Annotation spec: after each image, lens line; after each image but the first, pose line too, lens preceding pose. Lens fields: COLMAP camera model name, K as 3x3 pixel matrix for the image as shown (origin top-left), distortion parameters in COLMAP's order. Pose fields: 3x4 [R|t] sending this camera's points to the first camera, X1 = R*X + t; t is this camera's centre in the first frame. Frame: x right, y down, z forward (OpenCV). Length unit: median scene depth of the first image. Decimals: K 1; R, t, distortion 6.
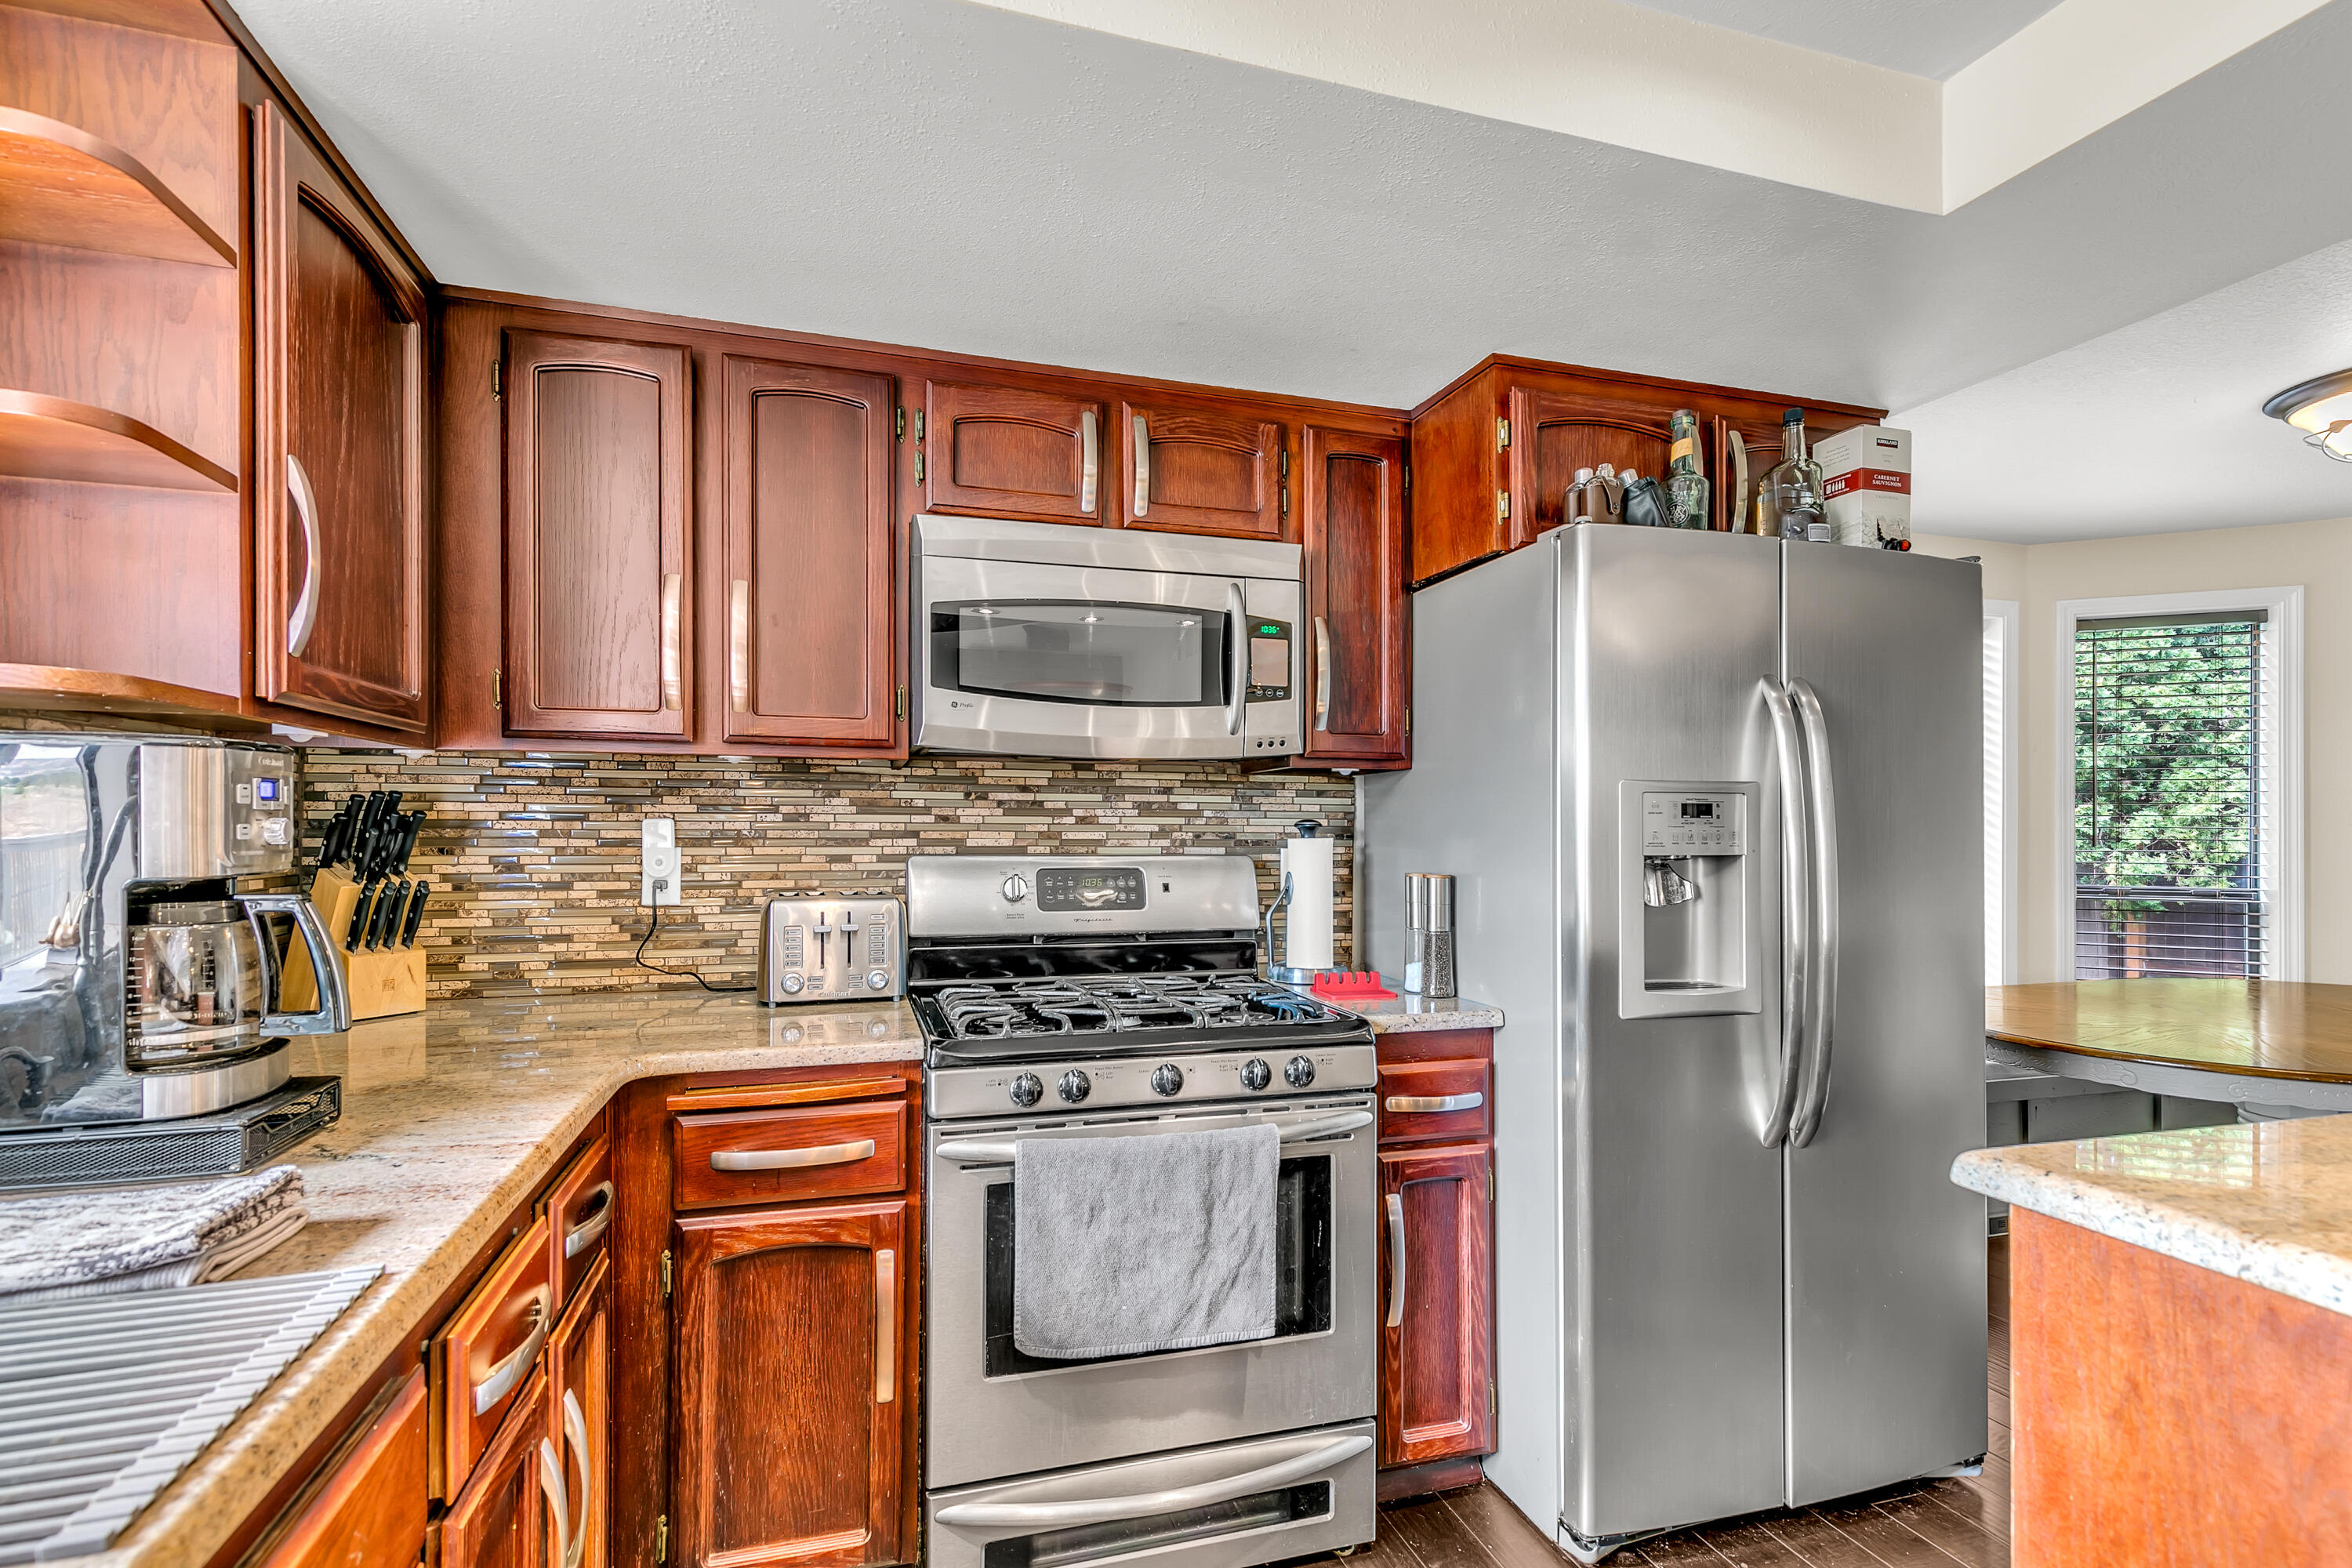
lens RADIAL K [[1093.3, 0, 1173.6], [0, 1093.3, 838.6], [0, 0, 1]] dist [0.003482, 0.000852]
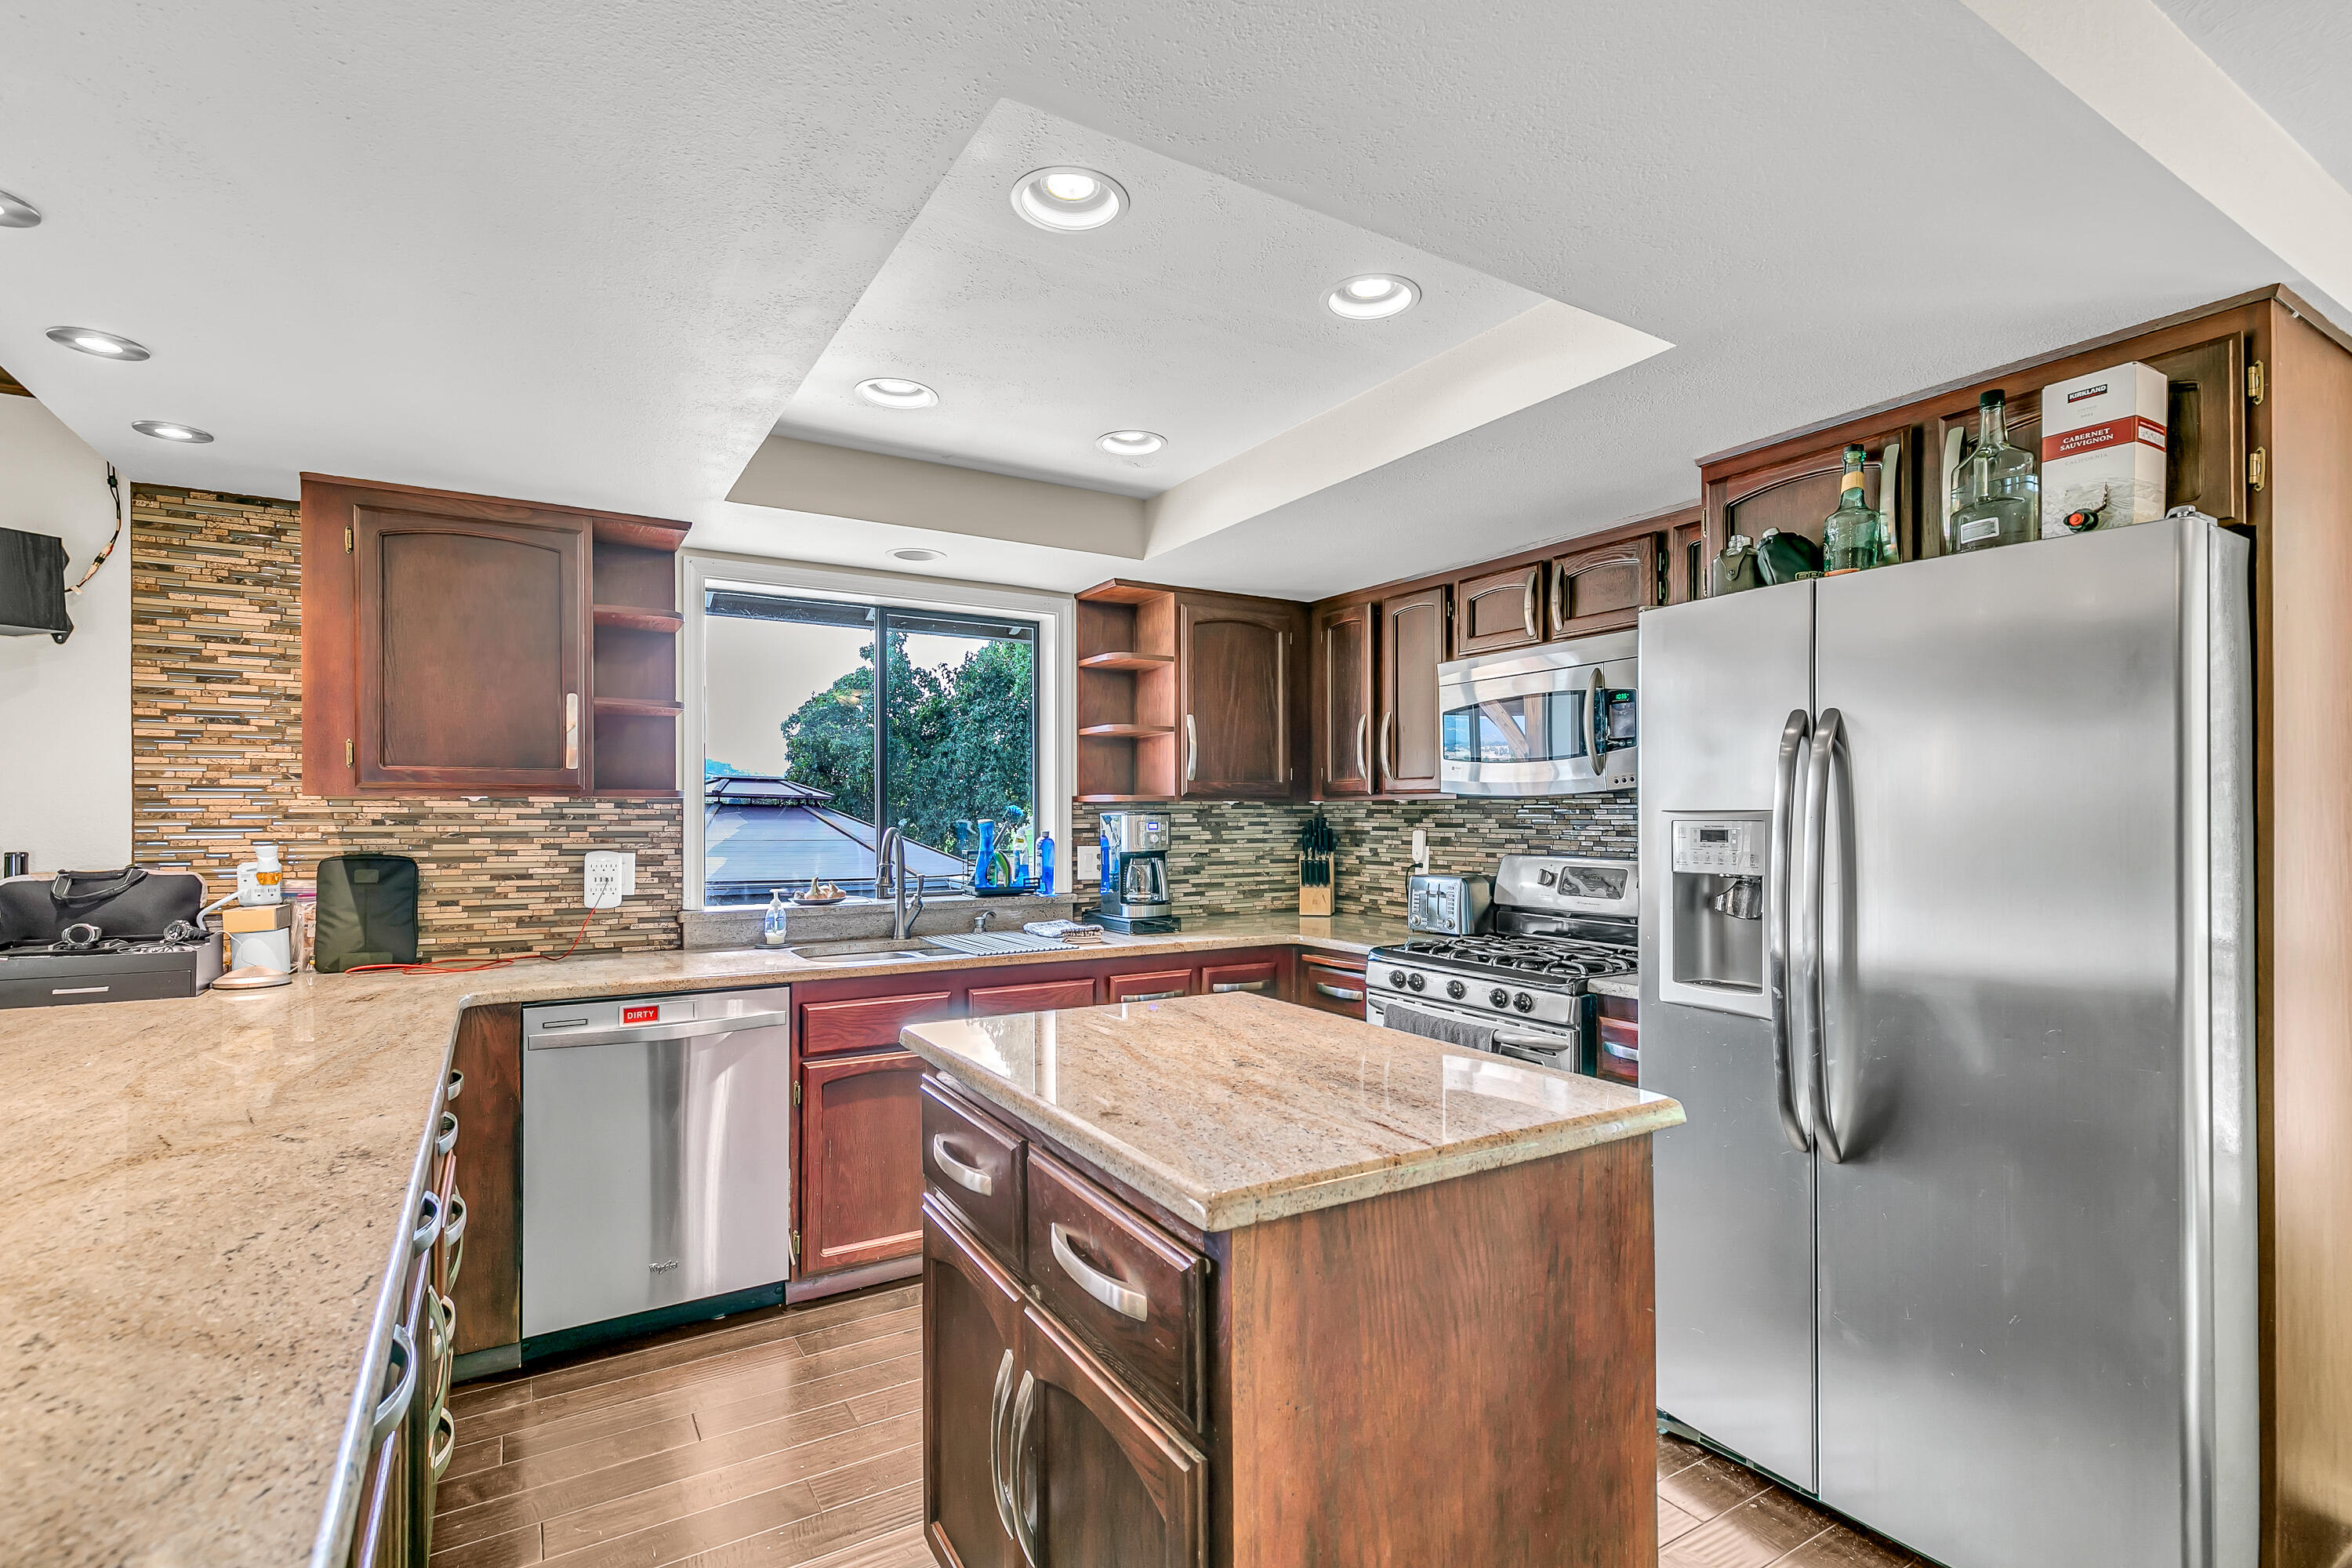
lens RADIAL K [[1086.4, 0, 1177.3], [0, 1086.4, 807.7], [0, 0, 1]] dist [0.008816, -0.000926]
pose [[0.249362, -0.009987, -0.968359, 1.285841], [-0.007026, 0.999902, -0.012122, -0.032878], [0.968385, 0.009827, 0.249267, 0.126606]]
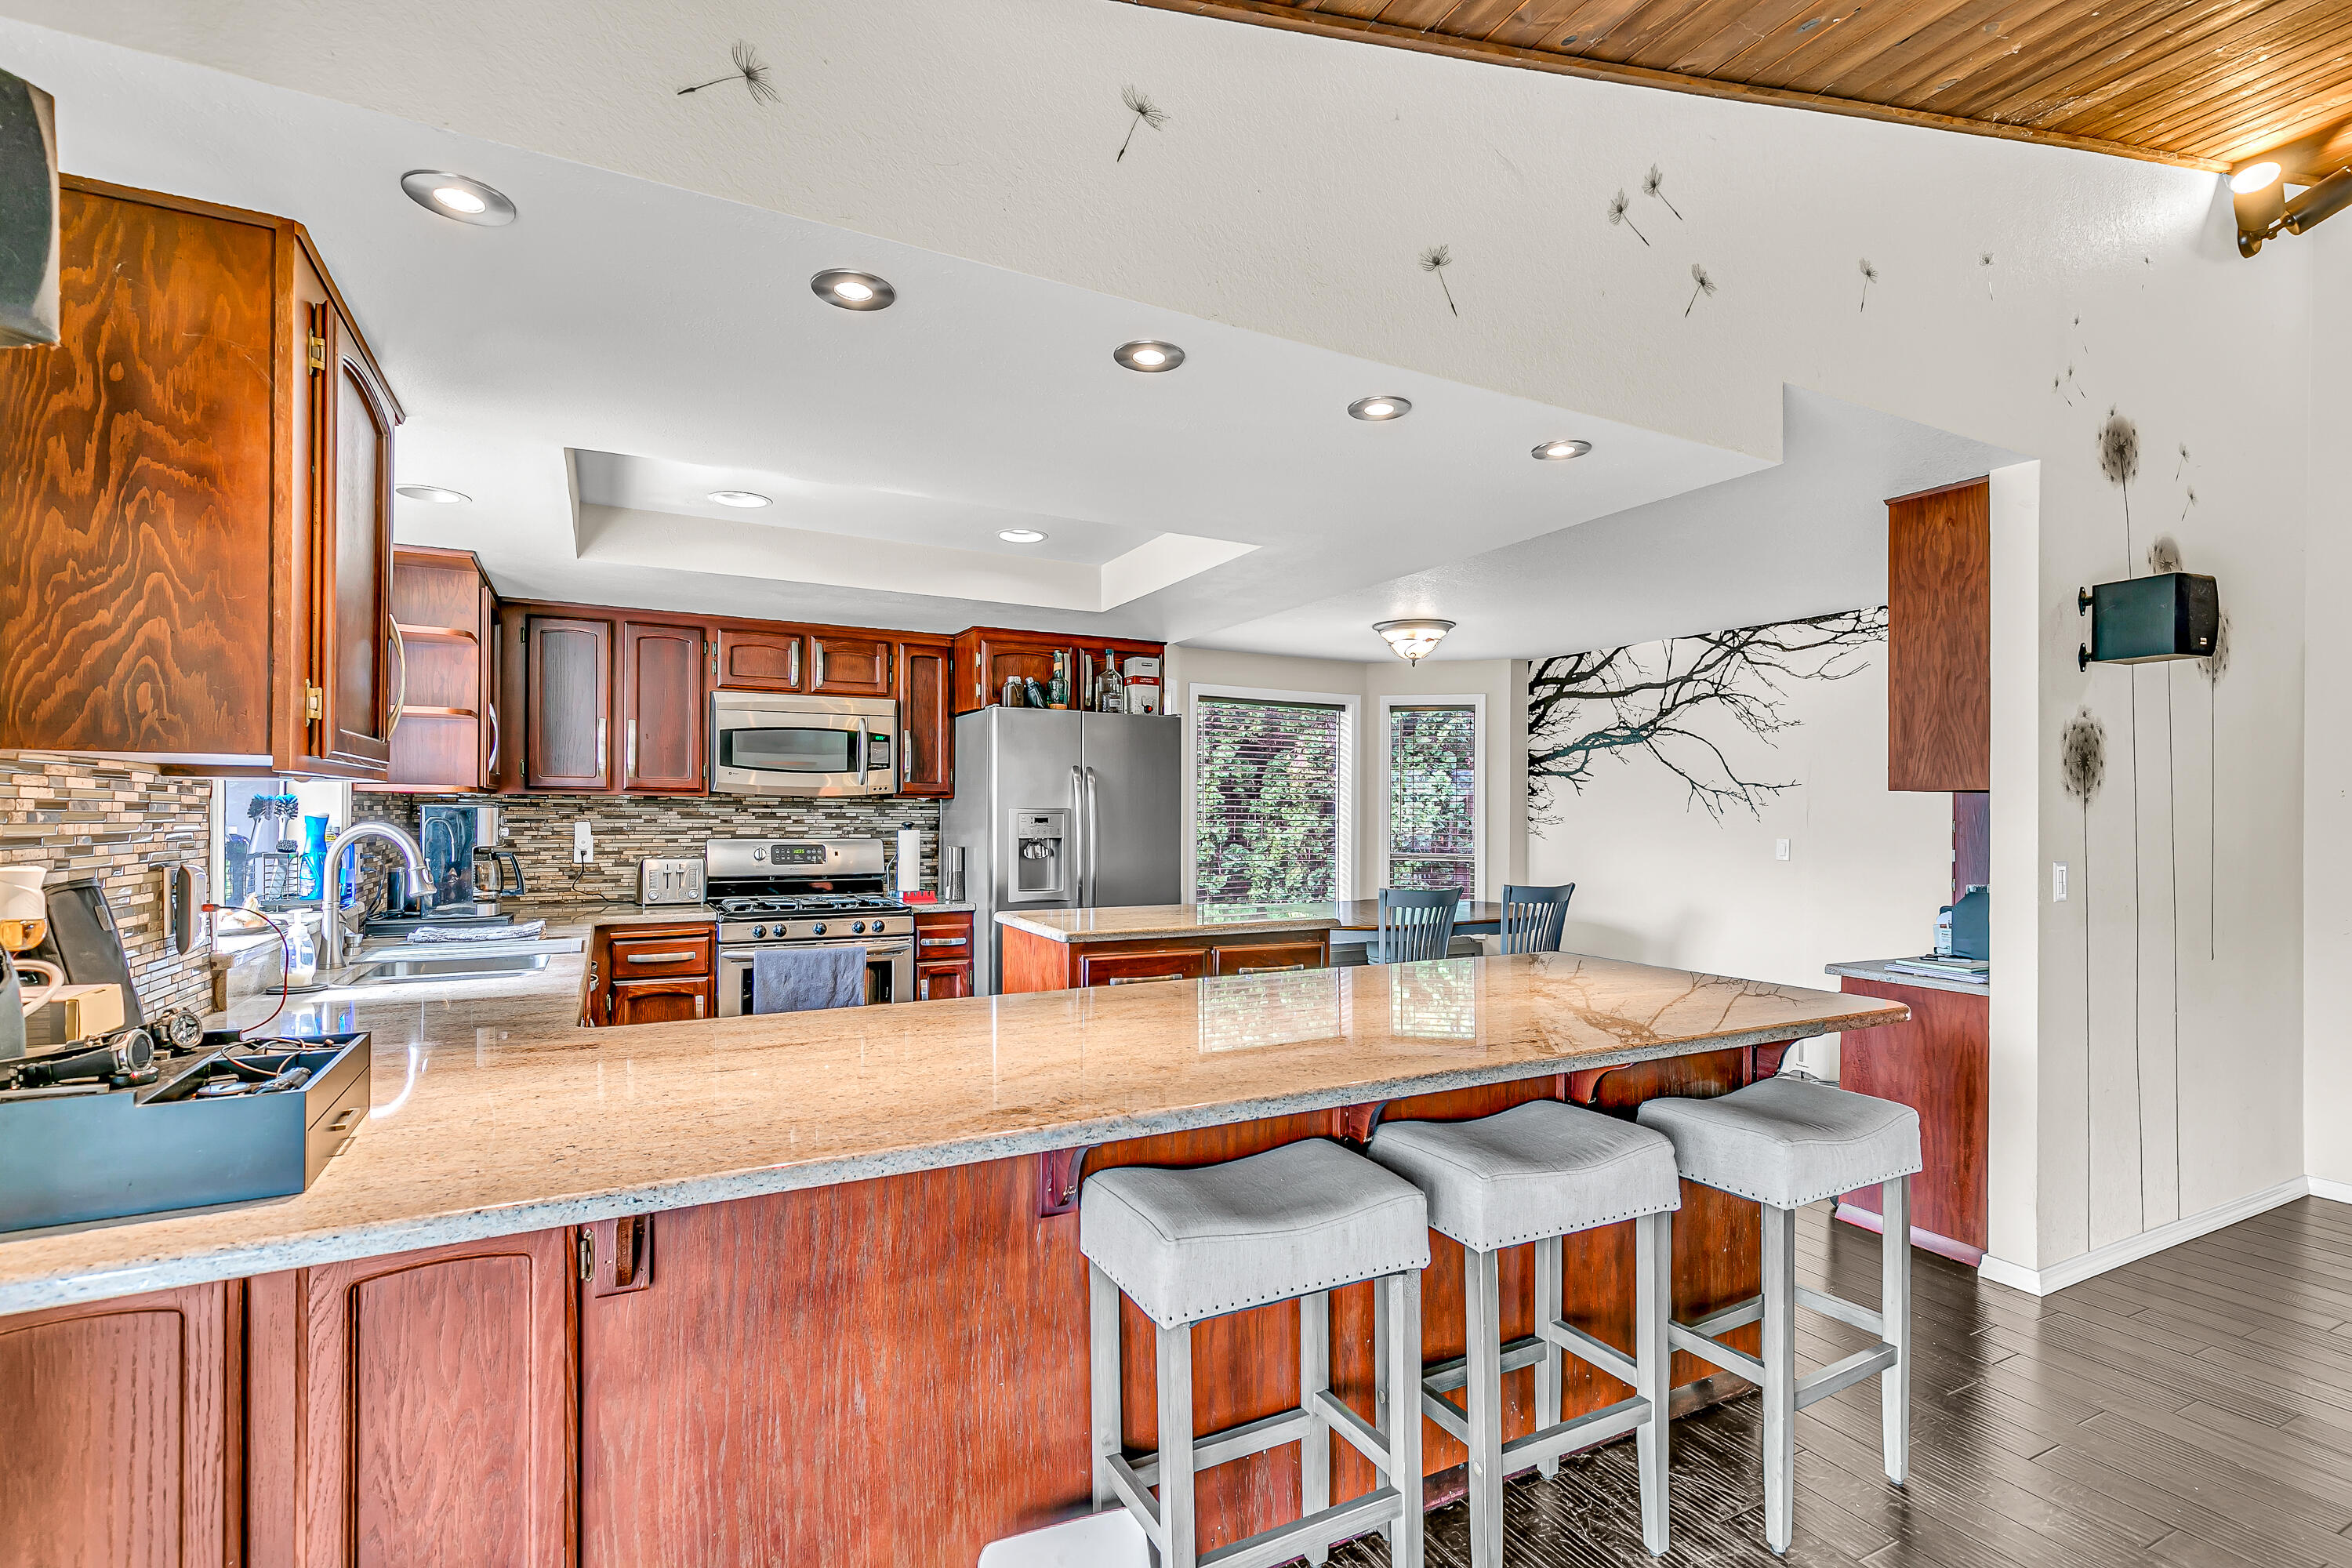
lens RADIAL K [[1075.7, 0, 1179.9], [0, 1075.7, 807.2], [0, 0, 1]] dist [0.004829, -0.000246]
pose [[0.981557, 0.002911, 0.191146, 0.277507], [-0.000488, 0.999919, -0.012721, -0.021419], [-0.191167, 0.012393, 0.981479, -1.318978]]
